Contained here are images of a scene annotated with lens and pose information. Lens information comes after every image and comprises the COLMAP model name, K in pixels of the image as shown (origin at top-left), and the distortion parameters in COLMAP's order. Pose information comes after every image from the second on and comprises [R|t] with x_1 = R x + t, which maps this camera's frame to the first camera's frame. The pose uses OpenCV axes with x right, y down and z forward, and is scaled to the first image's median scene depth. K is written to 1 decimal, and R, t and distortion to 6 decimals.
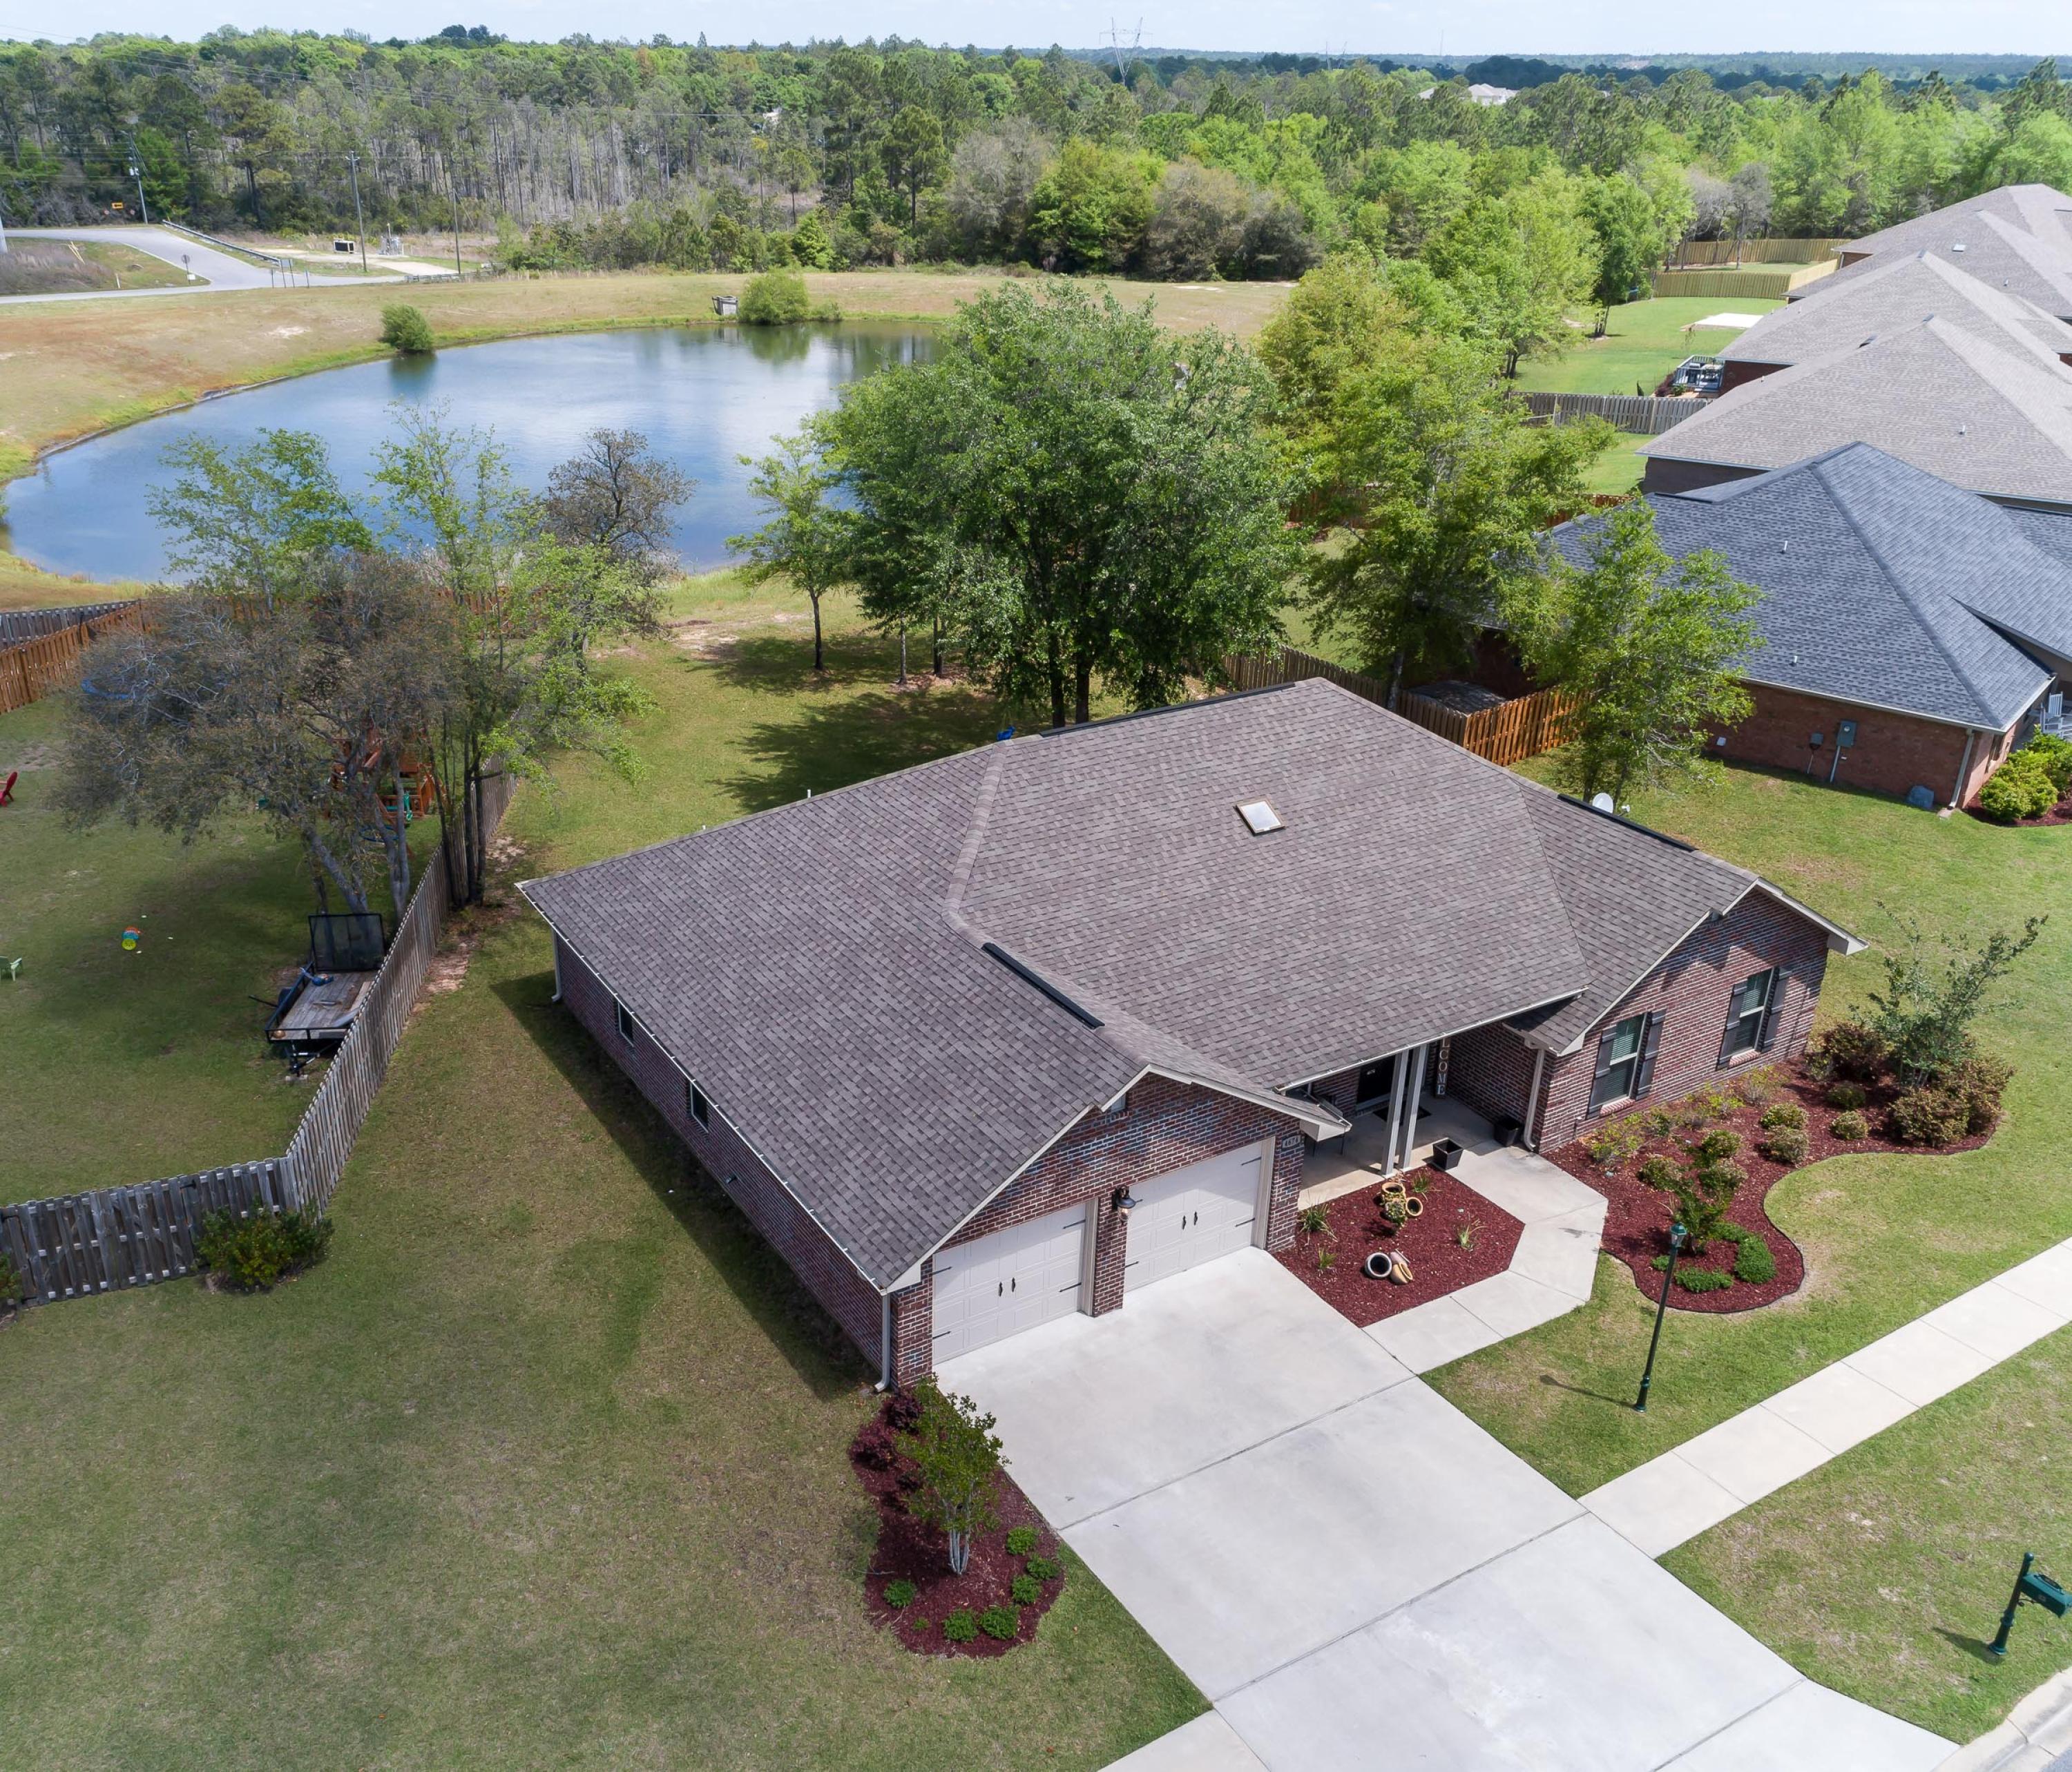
lens RADIAL K [[1814.4, 0, 971.4], [0, 1814.4, 886.7], [0, 0, 1]] dist [-0.000338, -0.003052]
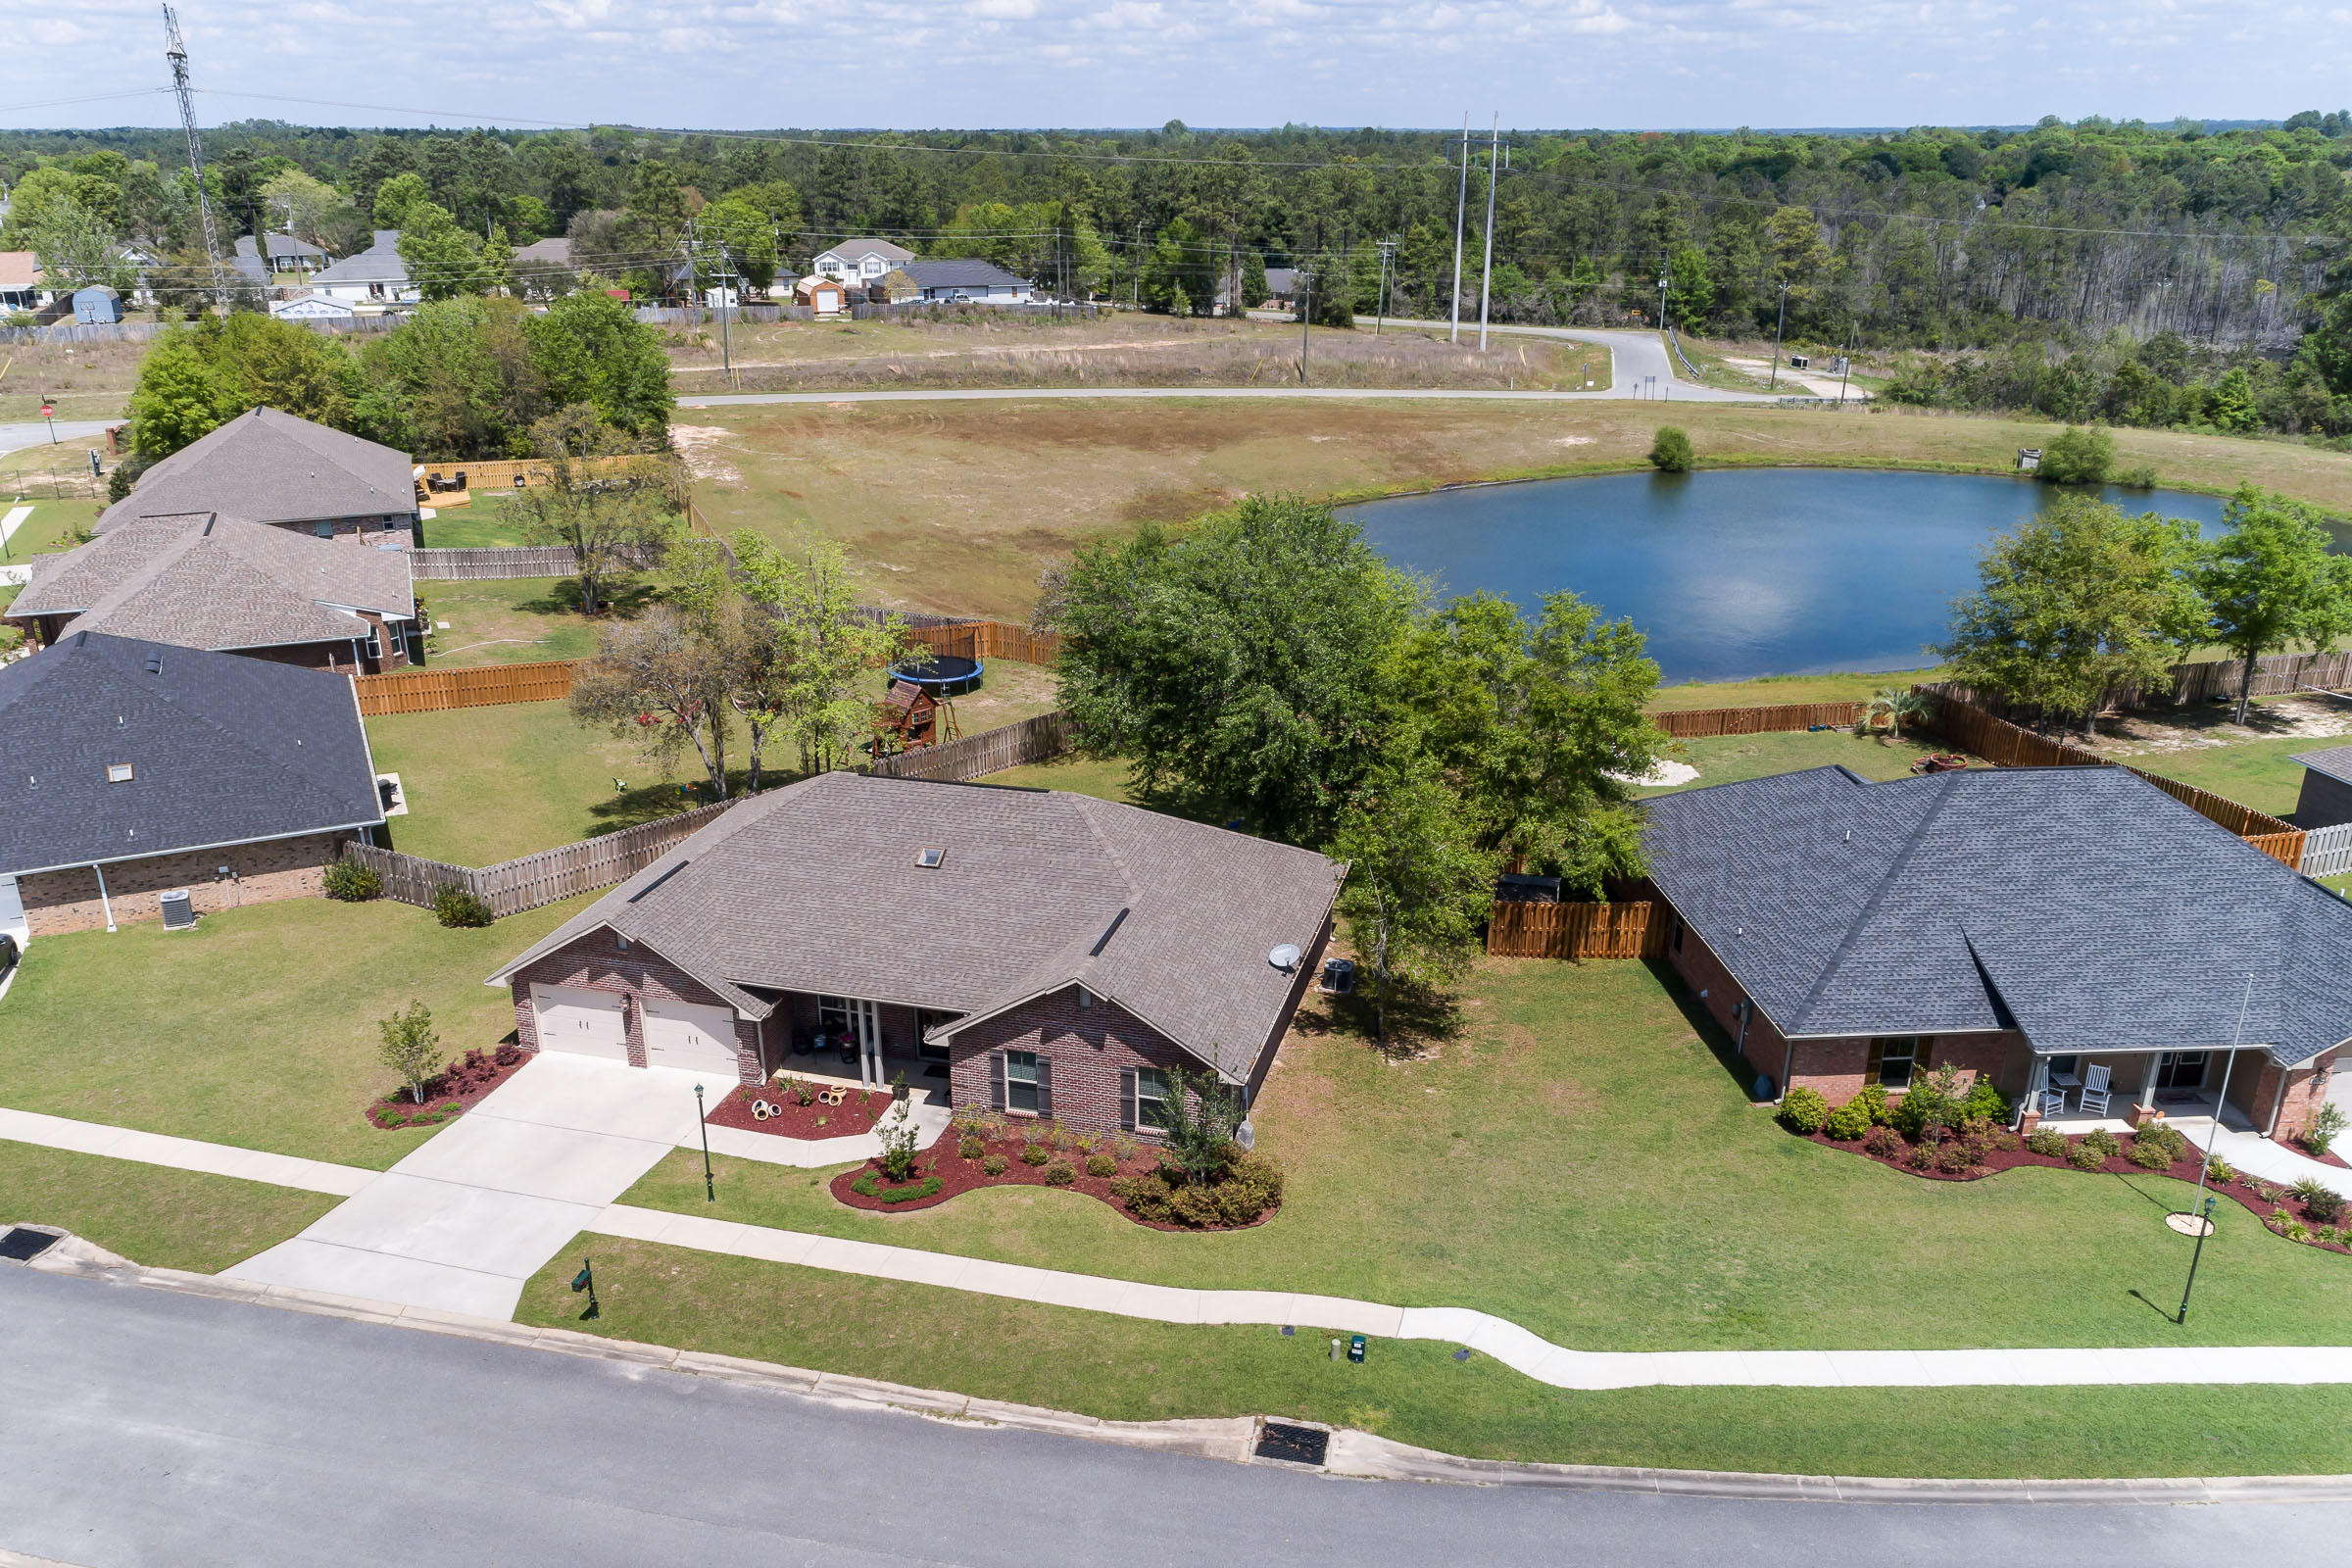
lens RADIAL K [[1884.2, 0, 1176.0], [0, 1884.2, 784.0], [0, 0, 1]] dist [0.002872, 0.010575]
pose [[0.692143, 0.229943, -0.684153, 1.576543], [-0.295019, 0.955224, 0.022585, -0.223832], [0.658713, 0.186206, 0.728989, -0.066904]]
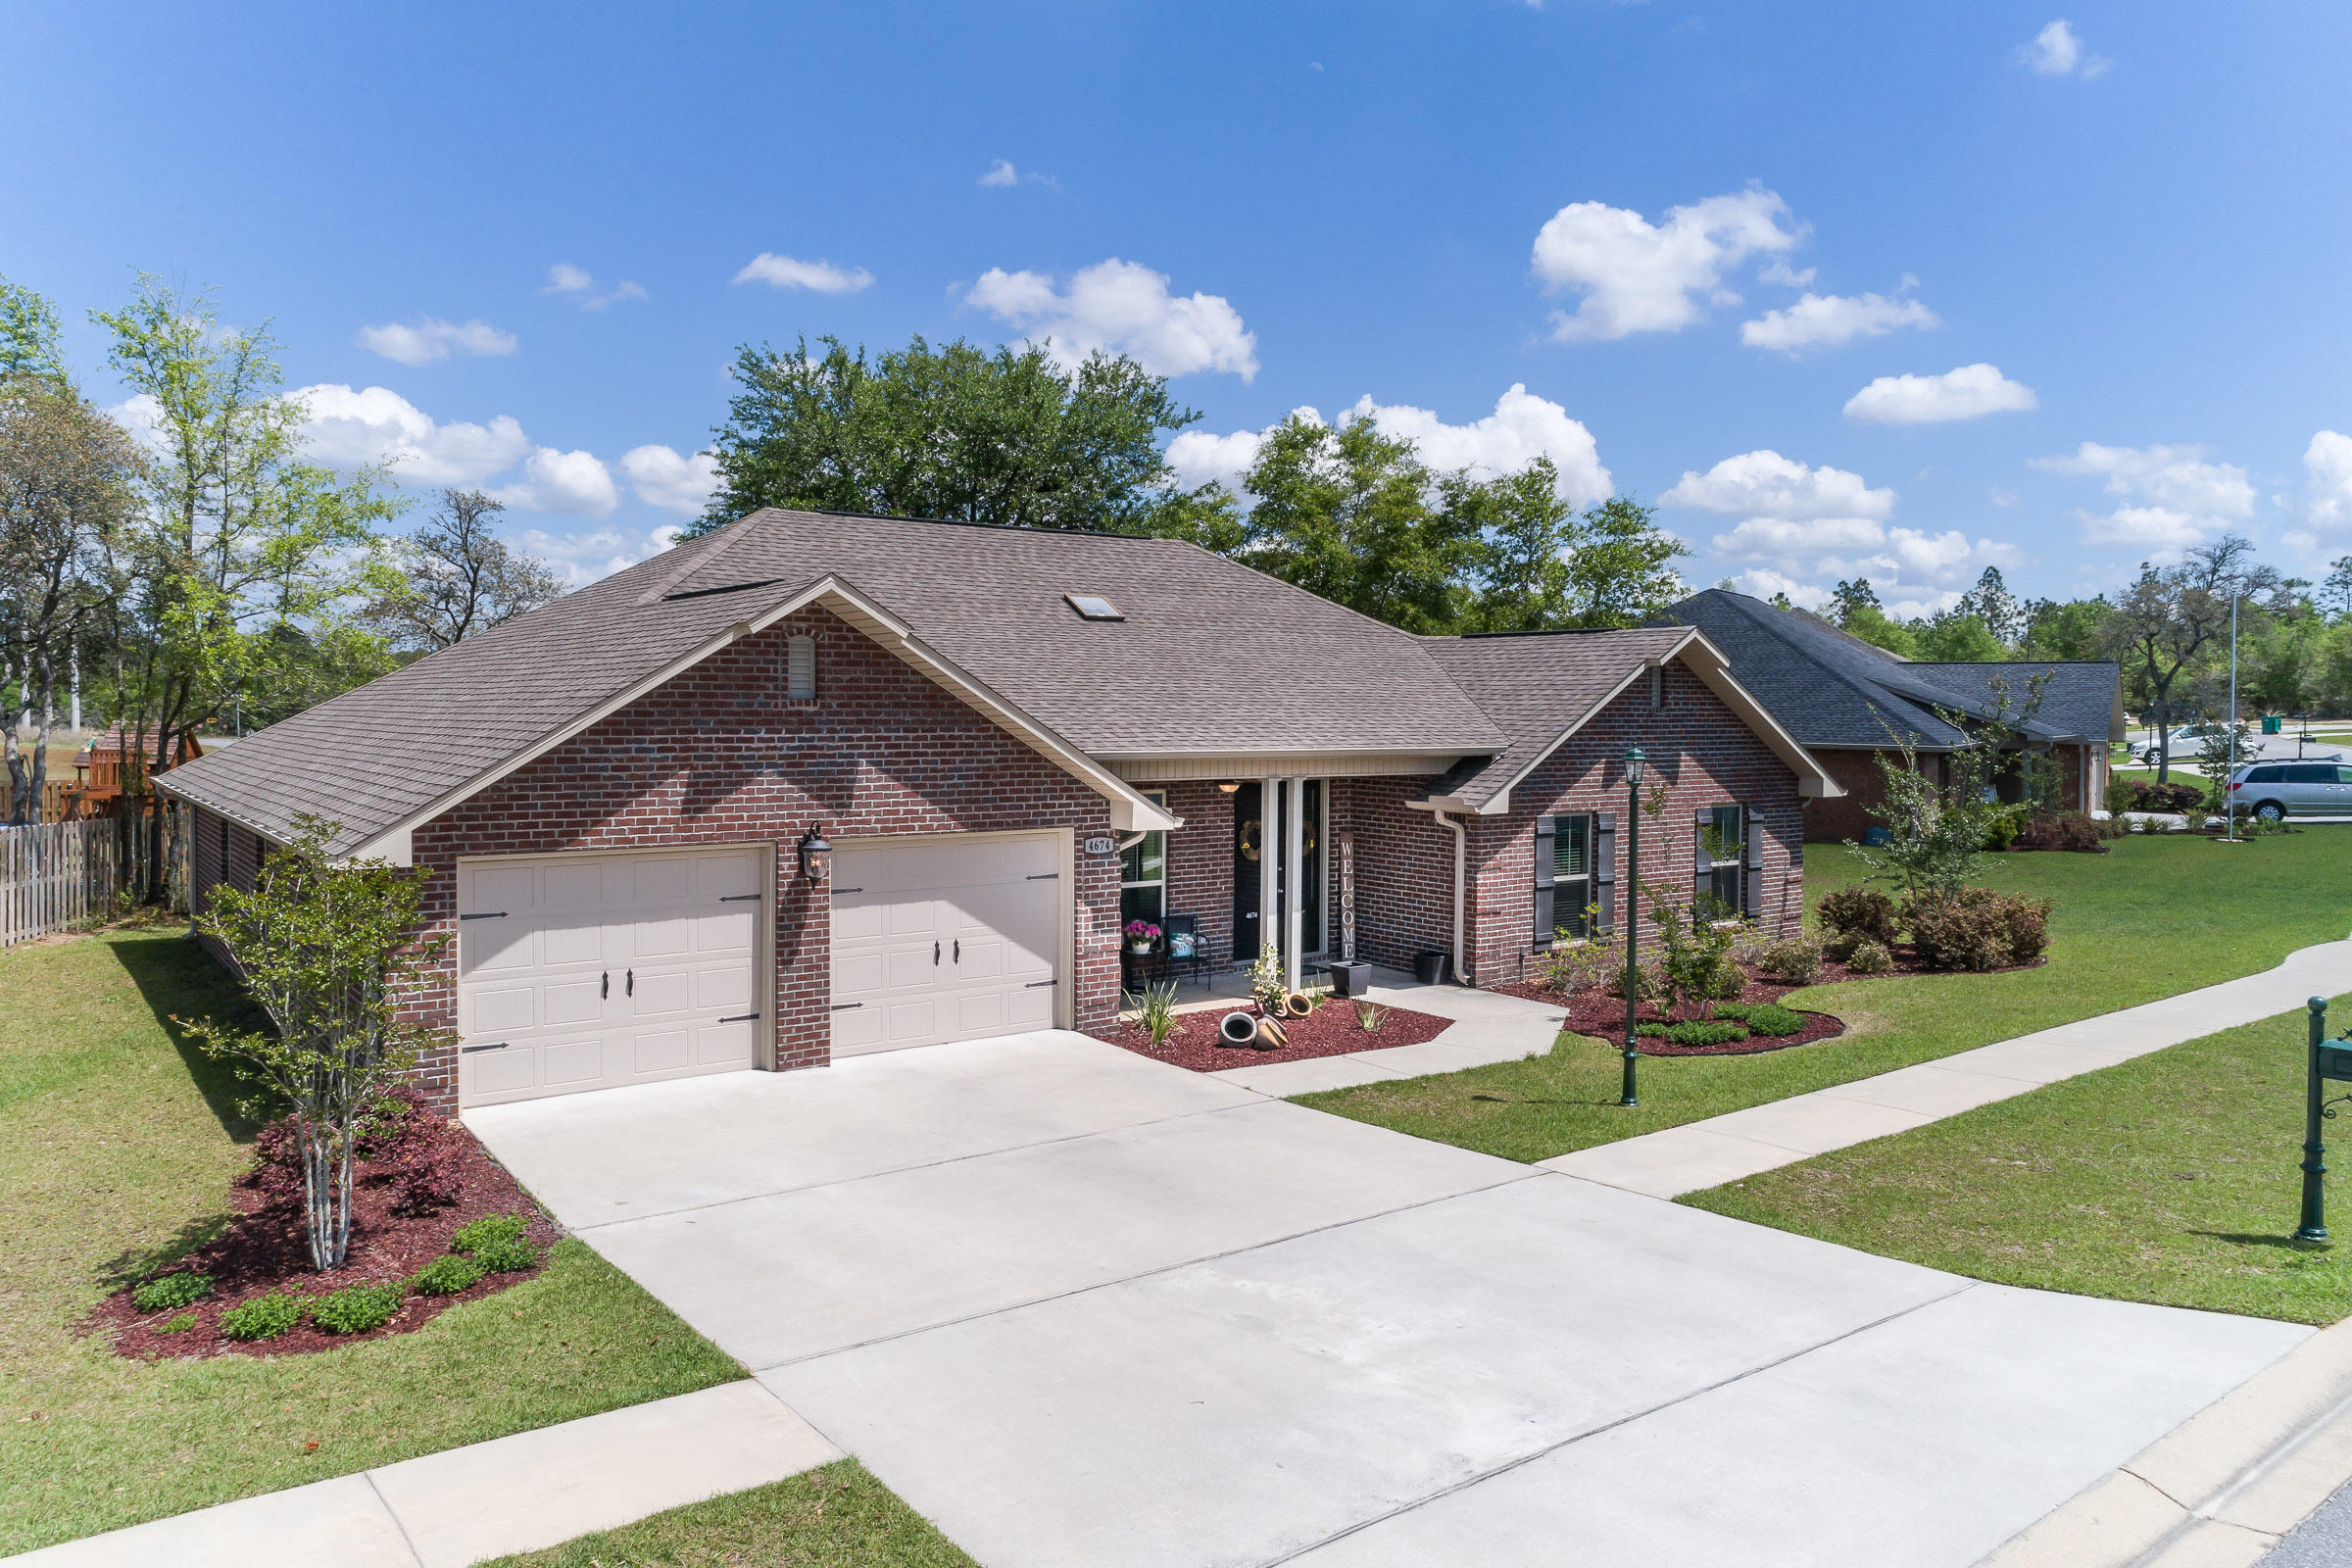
lens RADIAL K [[1631.9, 0, 1206.6], [0, 1631.9, 736.9], [0, 0, 1]] dist [-0.003411, 0.006116]
pose [[0.993989, -0.007528, 0.109221, 0.144831], [0.049843, 0.919365, -0.390235, 0.336242], [-0.097476, 0.393333, 0.914214, 0.398708]]
